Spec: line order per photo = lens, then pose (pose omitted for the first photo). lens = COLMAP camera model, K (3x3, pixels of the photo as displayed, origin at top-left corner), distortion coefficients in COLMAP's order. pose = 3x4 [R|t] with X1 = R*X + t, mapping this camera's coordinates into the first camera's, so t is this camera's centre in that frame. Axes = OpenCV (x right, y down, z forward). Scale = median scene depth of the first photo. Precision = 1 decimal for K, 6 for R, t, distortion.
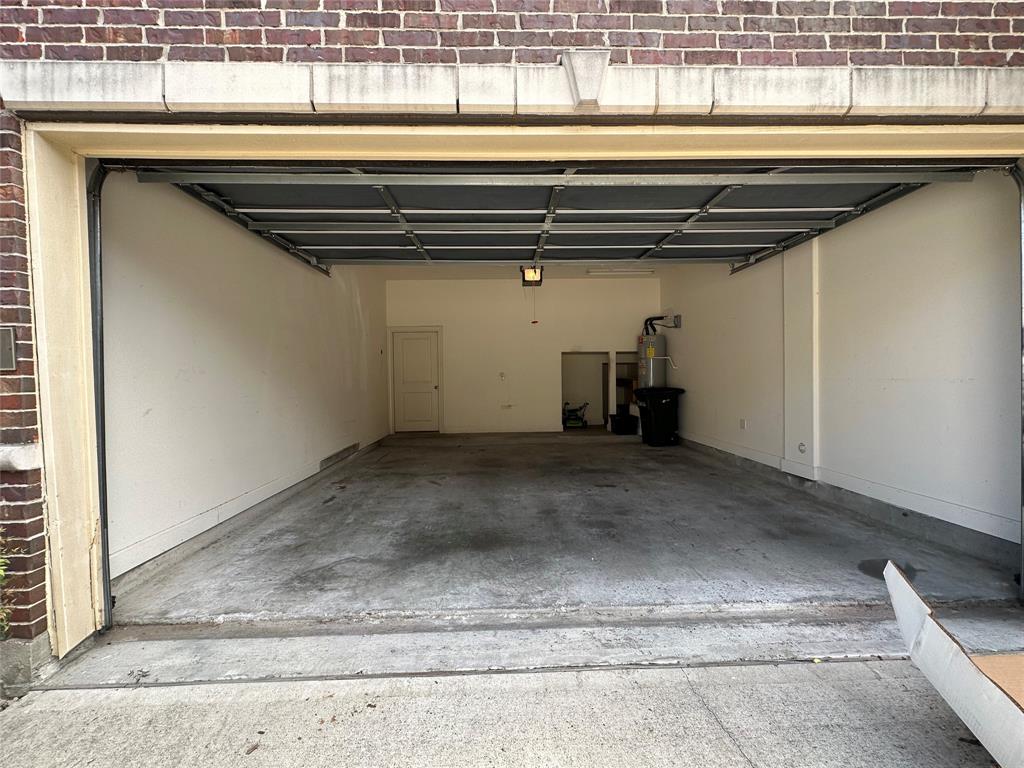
lens RADIAL K [[407.6, 0, 514.5], [0, 407.6, 381.9], [0, 0, 1]] dist [-0.003167, 0.000776]
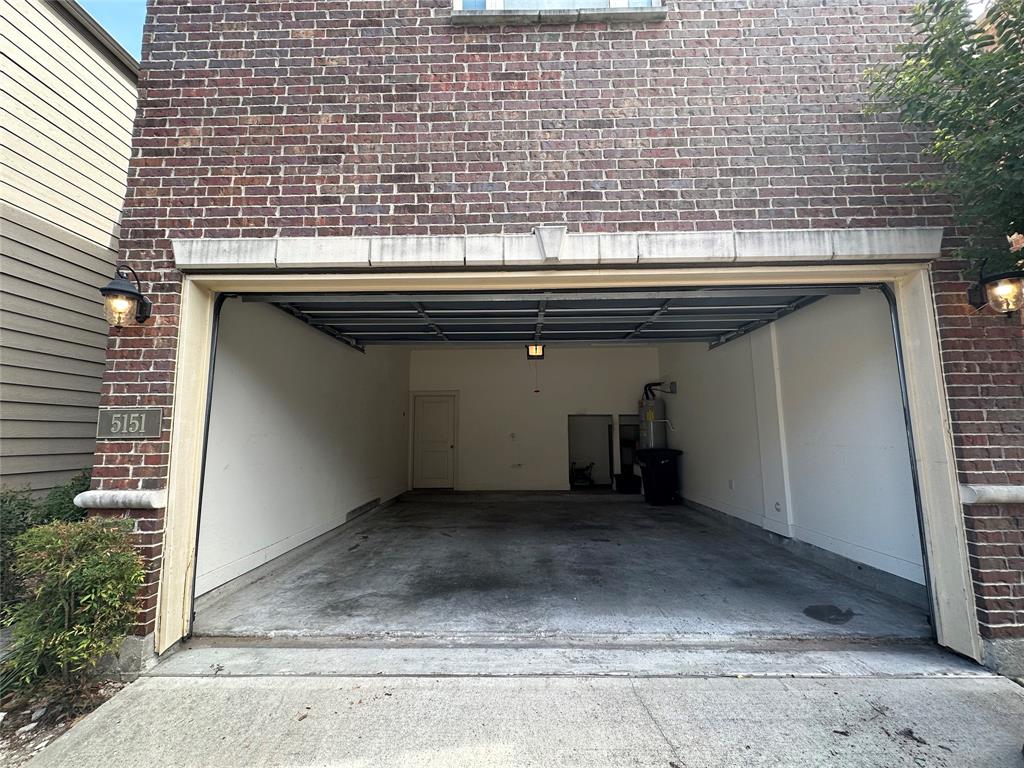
lens RADIAL K [[407.6, 0, 515.0], [0, 407.6, 382.8], [0, 0, 1]] dist [-0.003167, 0.000776]
pose [[0.998936, 0.001473, -0.046085, 0.109762], [-0.007827, 0.990403, -0.137991, -0.029746], [0.045440, 0.138205, 0.989361, -0.394011]]
